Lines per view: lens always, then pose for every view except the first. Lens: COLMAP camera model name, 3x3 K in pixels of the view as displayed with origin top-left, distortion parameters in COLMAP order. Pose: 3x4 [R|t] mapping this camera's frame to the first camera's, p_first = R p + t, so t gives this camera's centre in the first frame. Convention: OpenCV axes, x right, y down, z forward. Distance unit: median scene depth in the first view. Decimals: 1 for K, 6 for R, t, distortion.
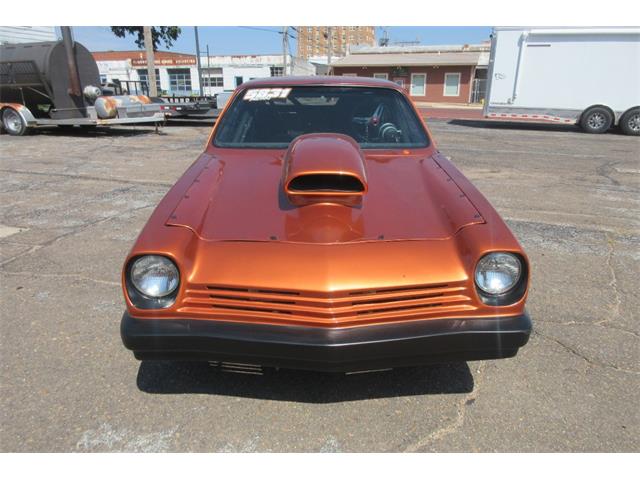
lens RADIAL K [[478.9, 0, 319.7], [0, 478.9, 257.1], [0, 0, 1]] dist [-0.000445, 0.012957]
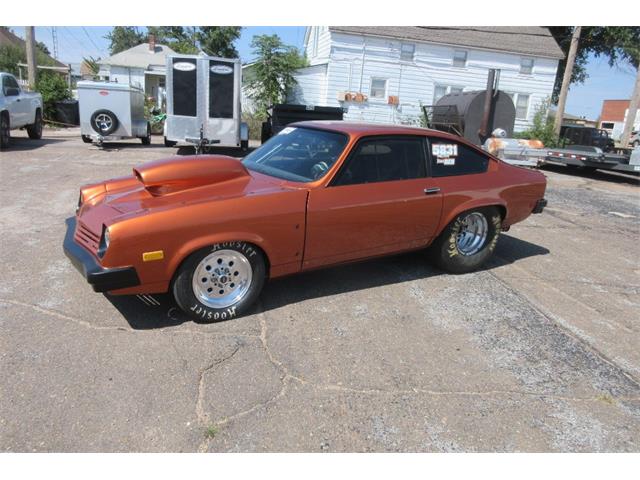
lens RADIAL K [[478.9, 0, 325.4], [0, 478.9, 265.3], [0, 0, 1]] dist [-0.000445, 0.012957]
pose [[0.512684, 0.299891, -0.804500, 0.705788], [-0.354480, 0.927359, 0.119788, -0.113790], [0.781984, 0.223766, 0.581748, 0.230316]]
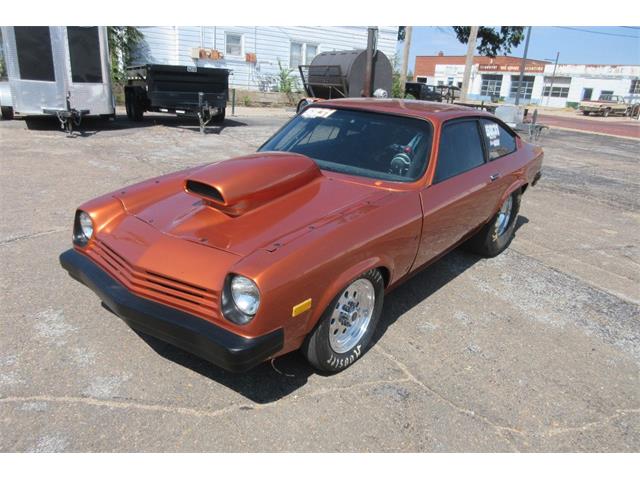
lens RADIAL K [[478.9, 0, 320.7], [0, 478.9, 263.4], [0, 0, 1]] dist [-0.000445, 0.012957]
pose [[0.773990, 0.277041, -0.569375, 0.387079], [-0.274671, 0.957096, 0.092316, -0.064531], [0.570522, 0.084939, 0.816878, 0.068510]]
